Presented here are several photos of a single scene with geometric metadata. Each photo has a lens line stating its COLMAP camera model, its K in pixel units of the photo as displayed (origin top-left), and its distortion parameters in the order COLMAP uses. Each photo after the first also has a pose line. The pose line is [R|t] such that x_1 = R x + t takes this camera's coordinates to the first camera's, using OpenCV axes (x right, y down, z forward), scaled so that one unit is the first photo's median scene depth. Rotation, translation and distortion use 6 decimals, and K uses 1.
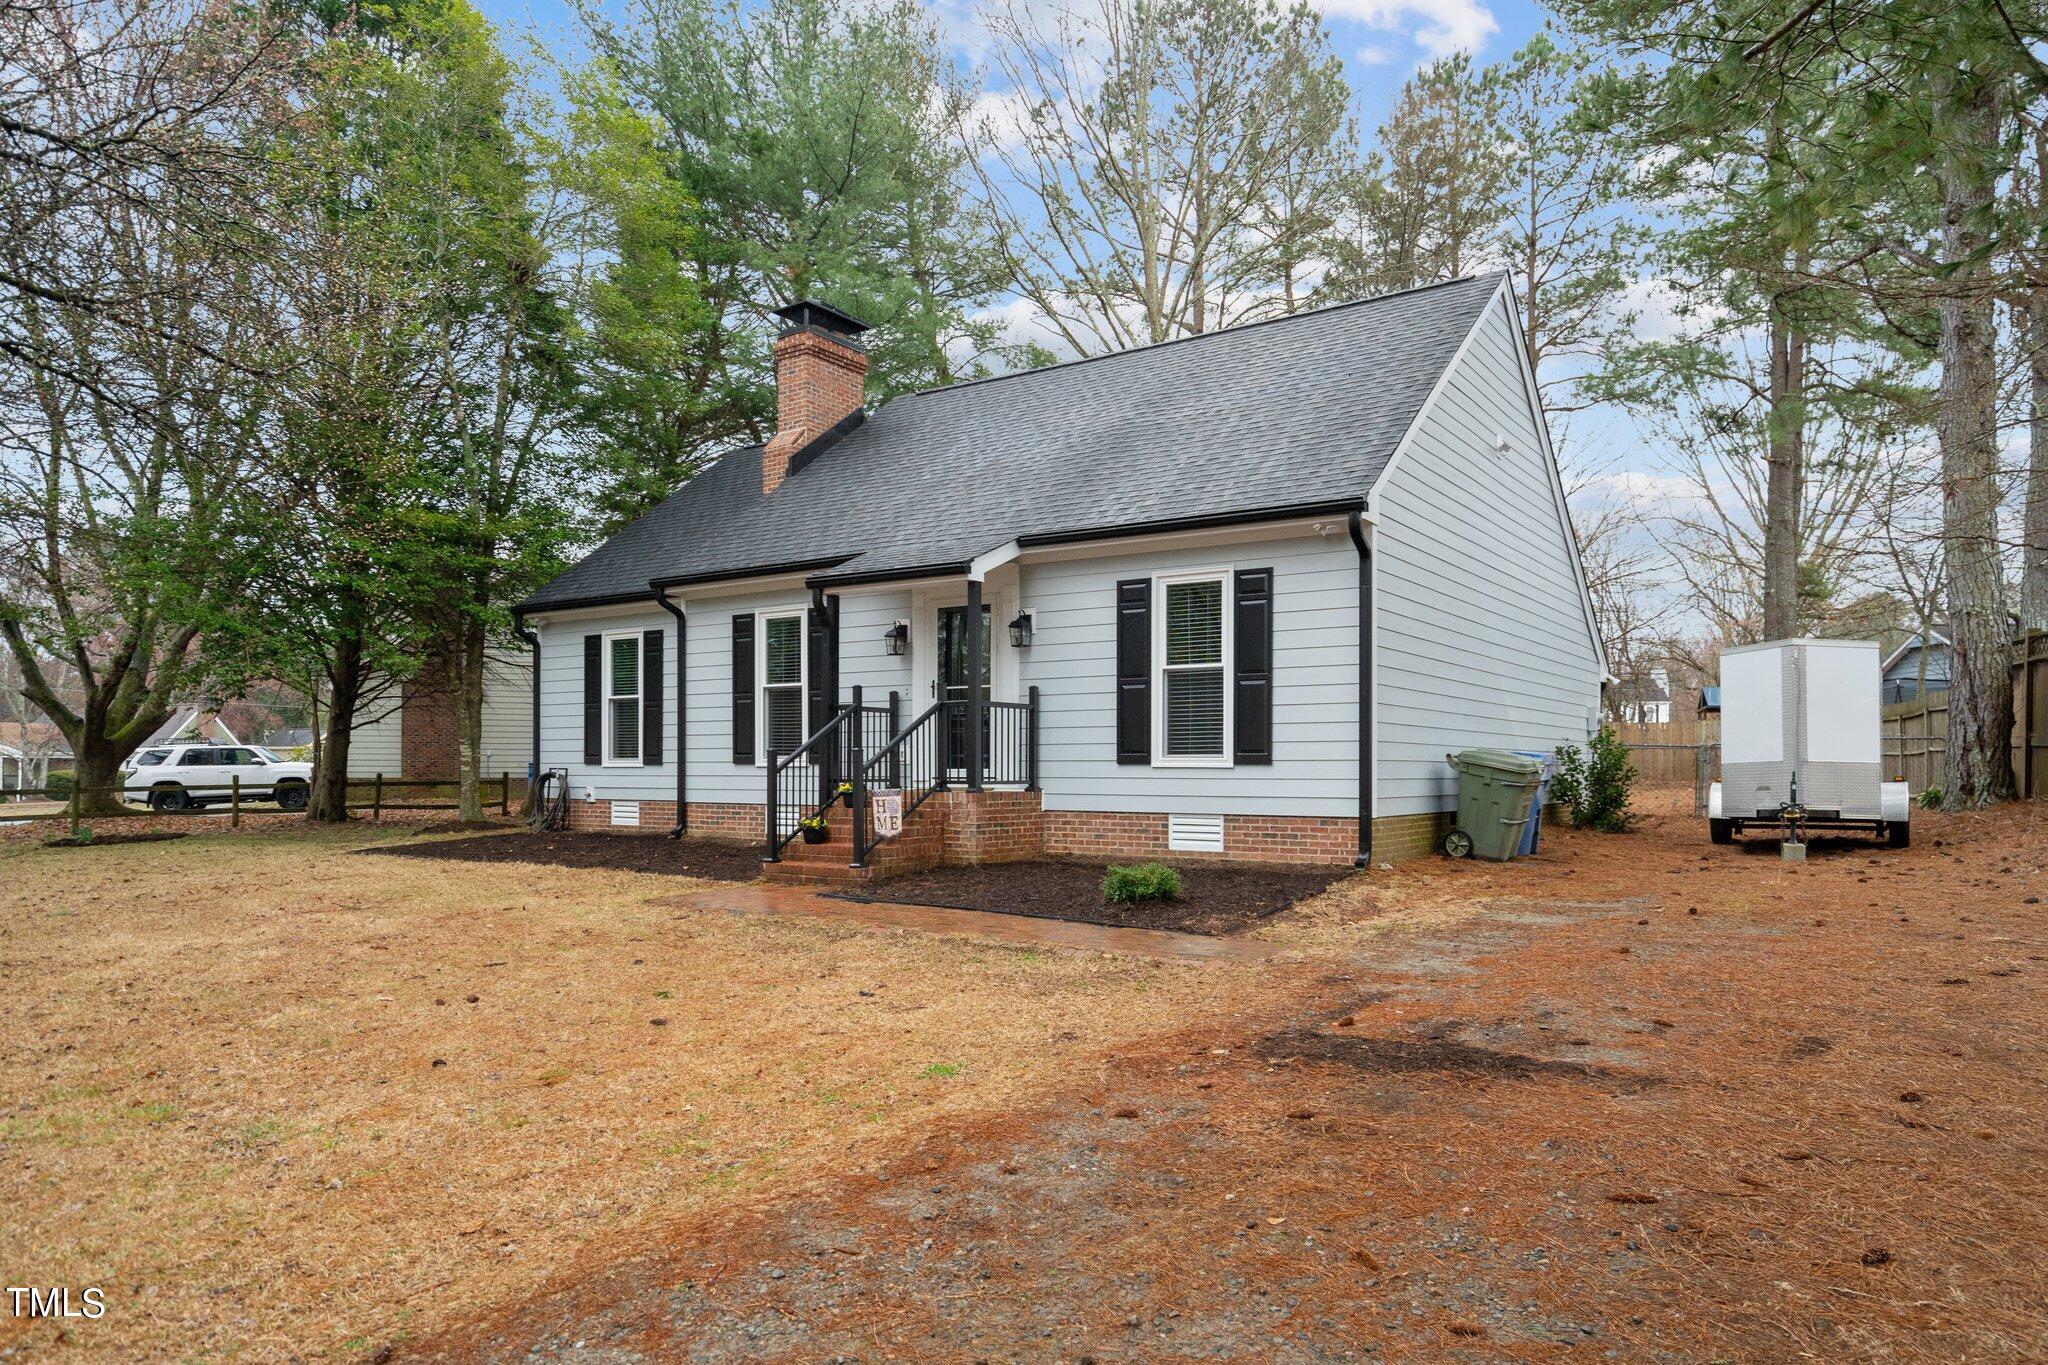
lens RADIAL K [[1339.4, 0, 1027.6], [0, 1339.4, 770.5], [0, 0, 1]] dist [-0.000693, 0.001079]
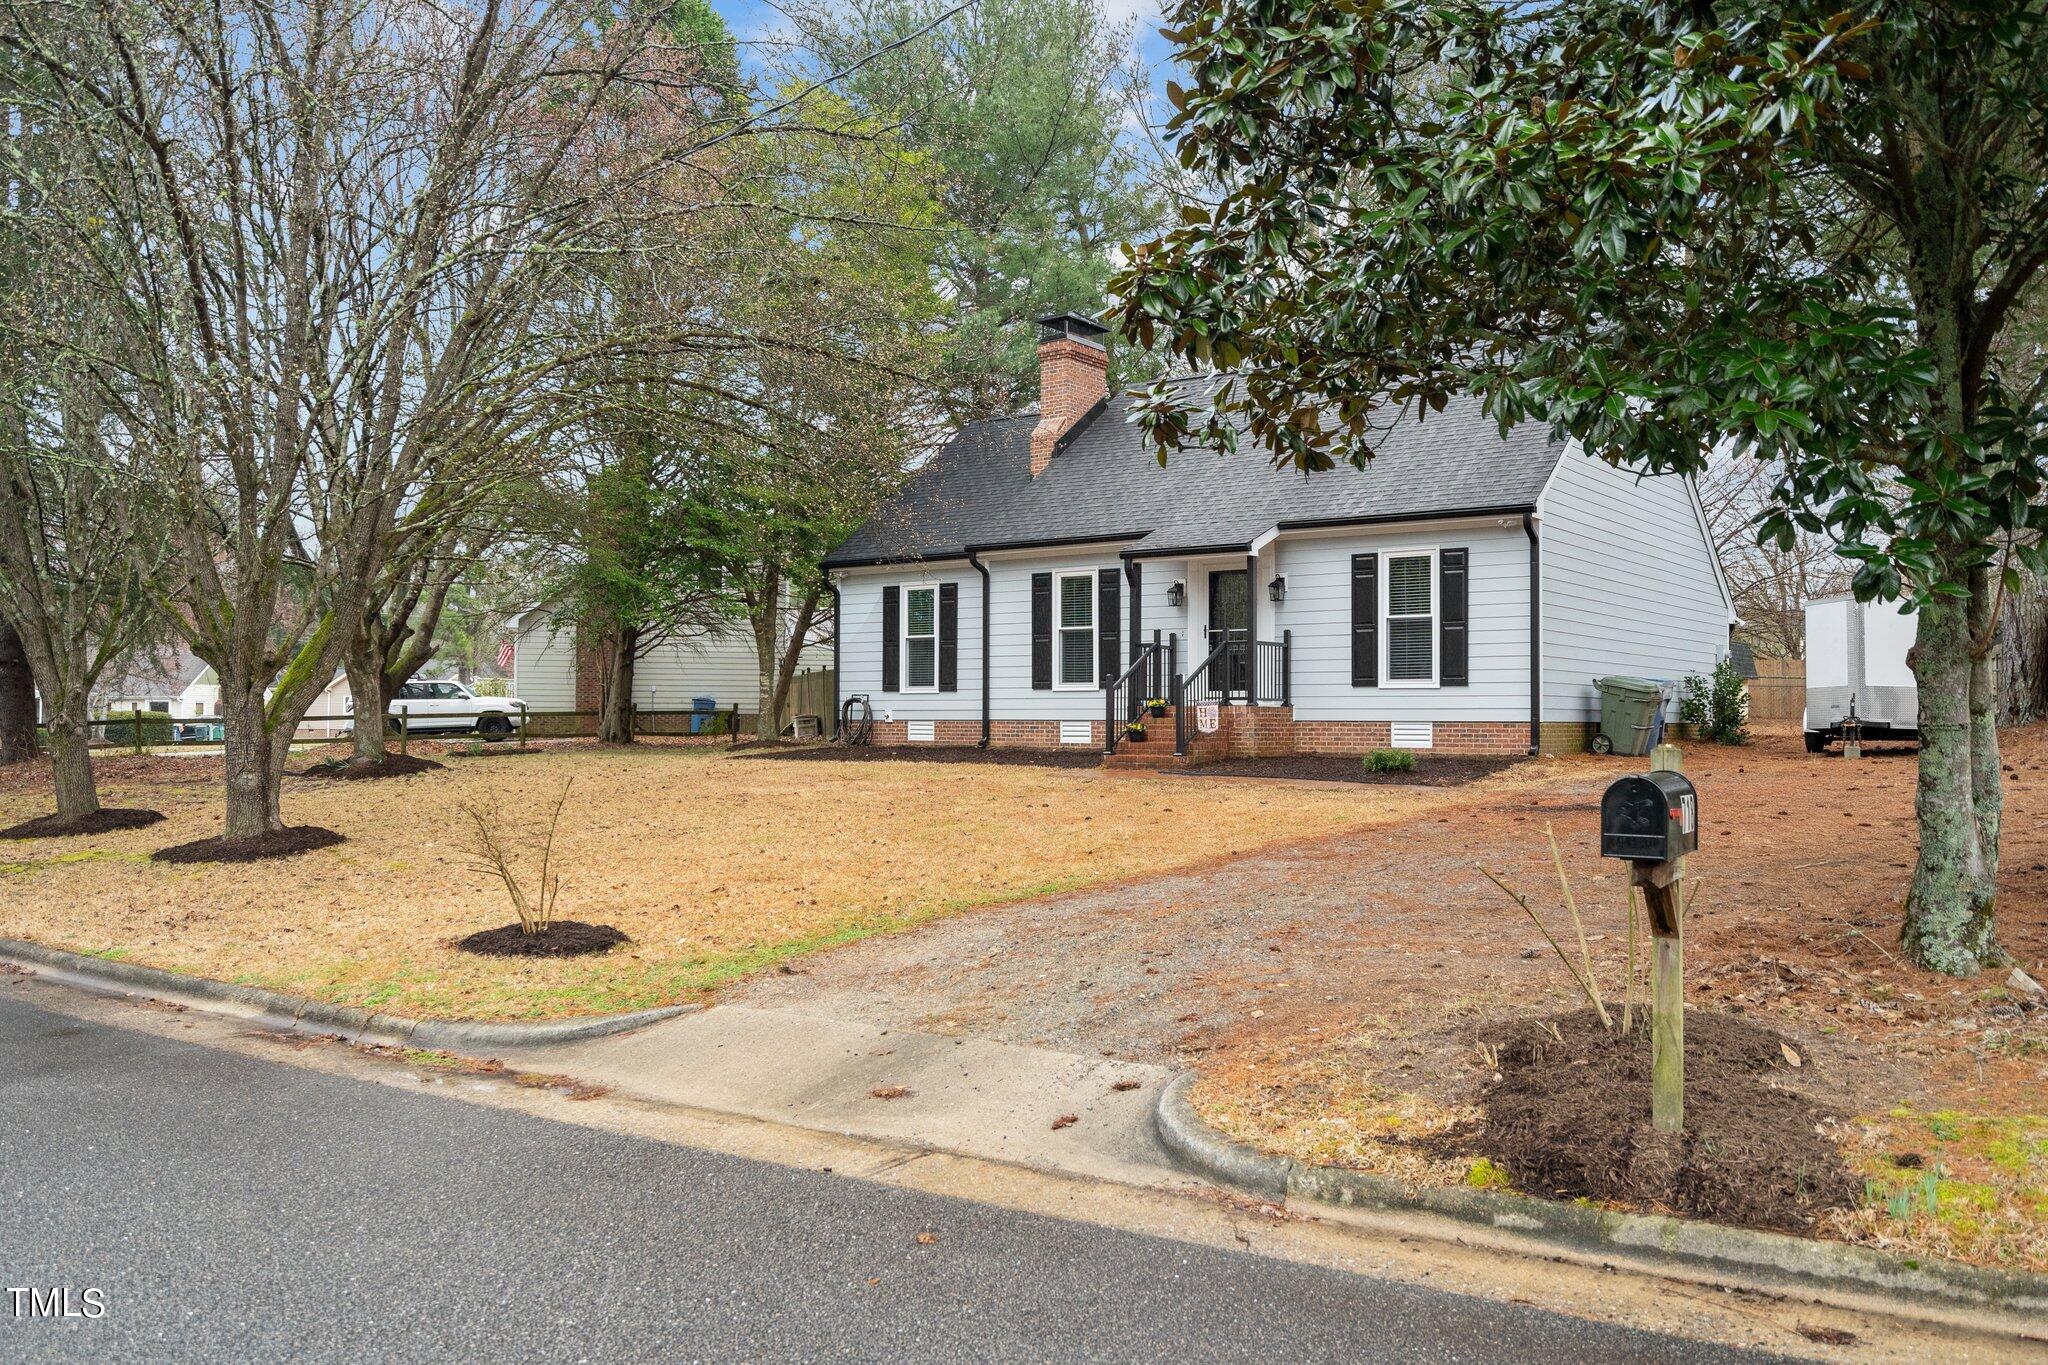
lens RADIAL K [[1662.1, 0, 1024.0], [0, 1662.1, 682.5], [0, 0, 1]] dist [0.005013, -0.002007]
pose [[0.999304, 0.001251, -0.037280, -0.200433], [-0.002159, 0.999701, -0.024347, 0.032580], [0.037238, 0.024410, 0.999008, -0.703250]]
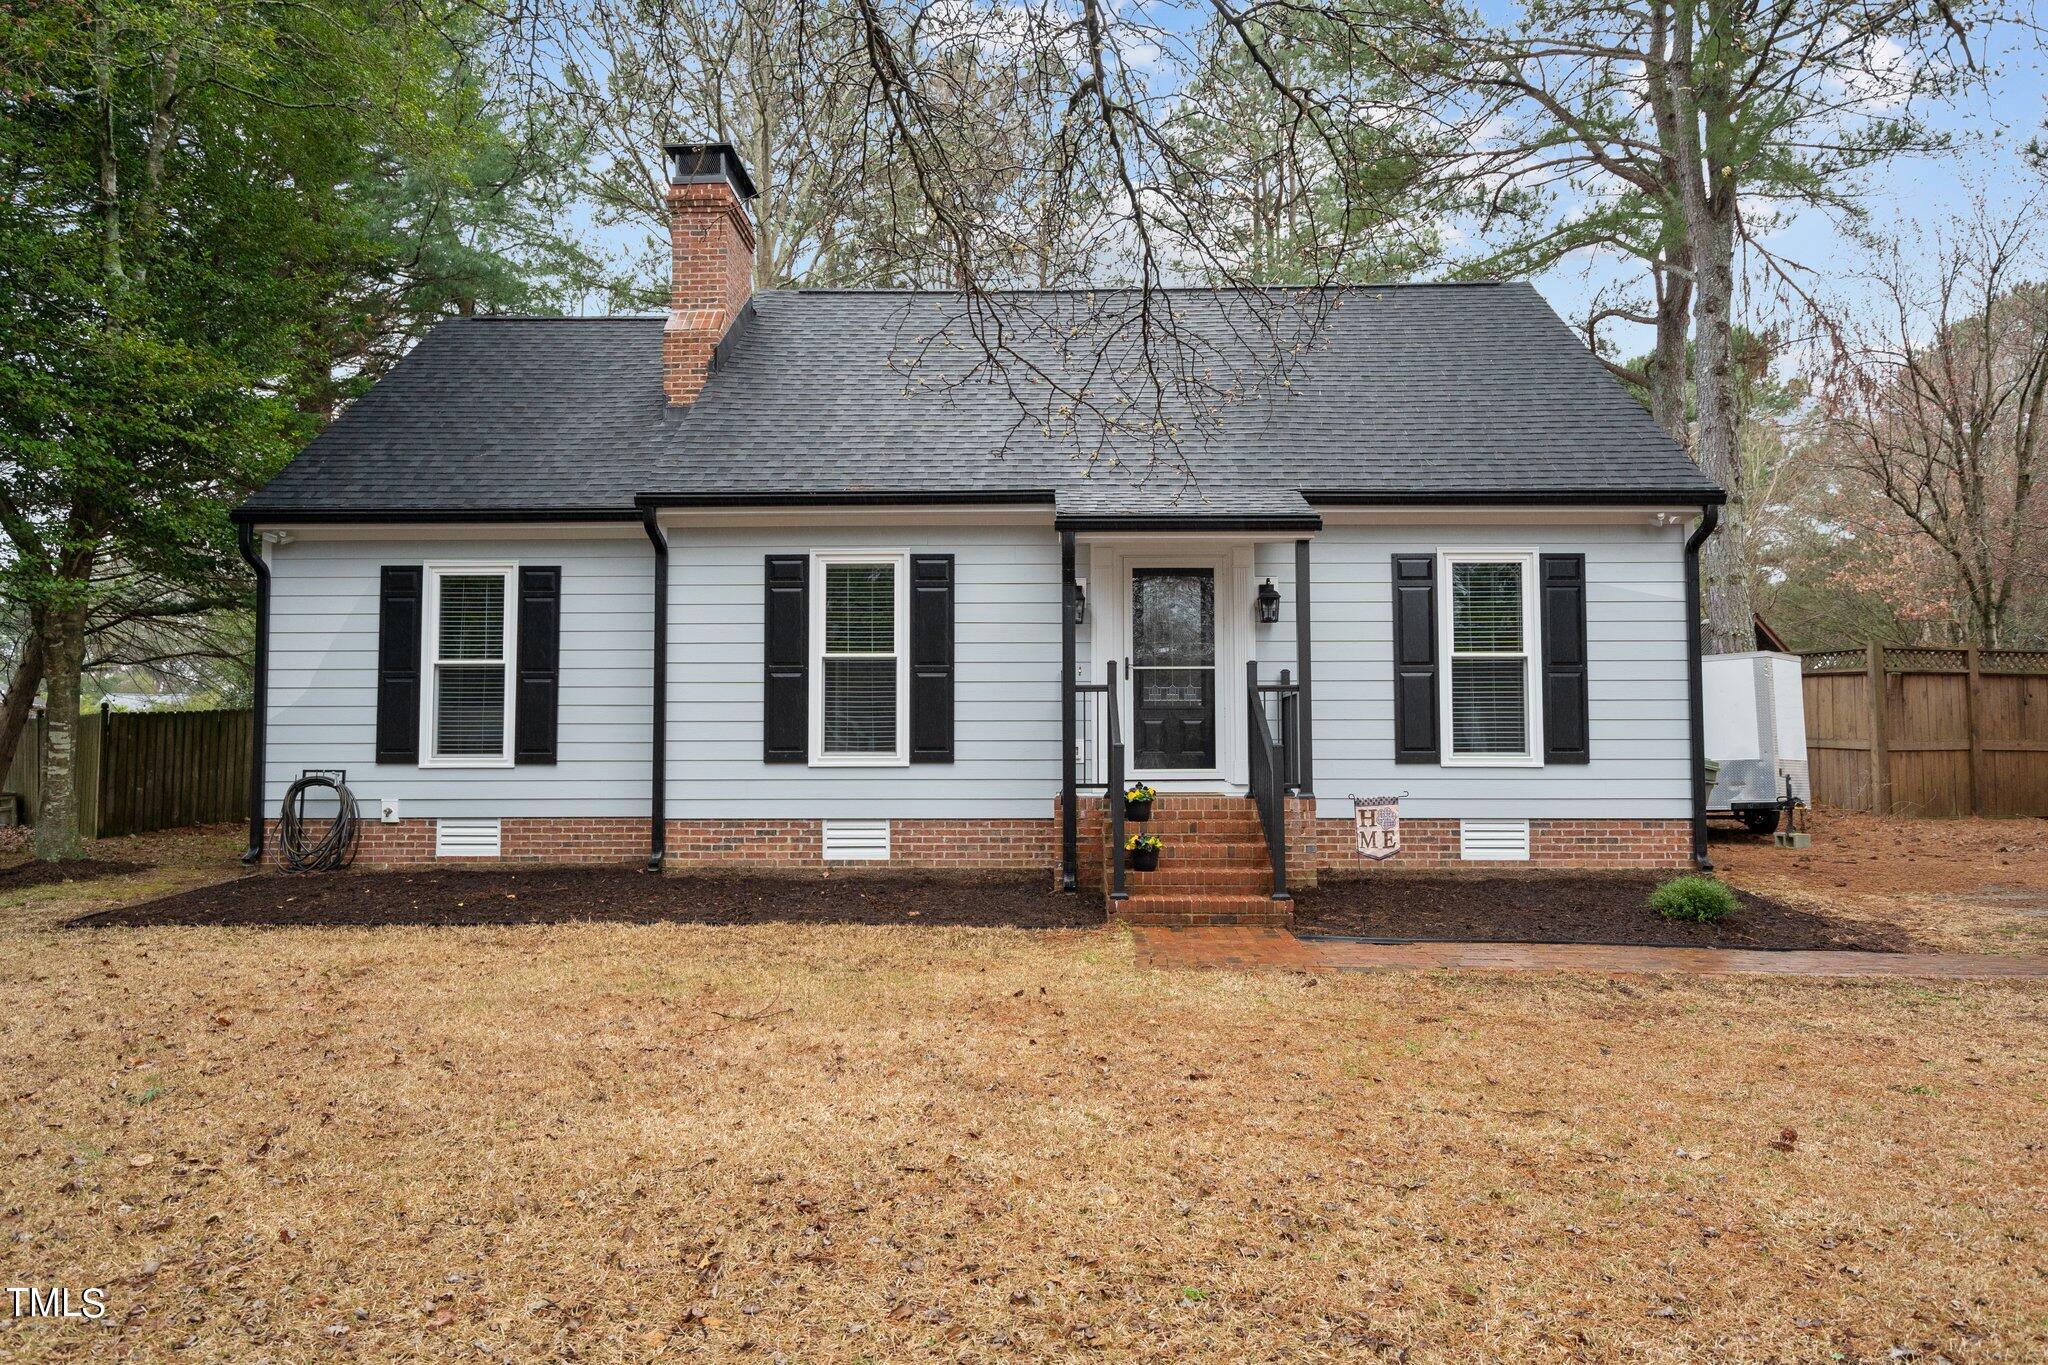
lens RADIAL K [[1378.4, 0, 1024.0], [0, 1378.4, 682.5], [0, 0, 1]] dist [0.008792, 0.000304]
pose [[0.829666, 0.032902, 0.557289, -0.610733], [0.003226, 0.997963, -0.063721, -0.000743], [-0.558251, 0.054666, 0.827870, 0.377686]]
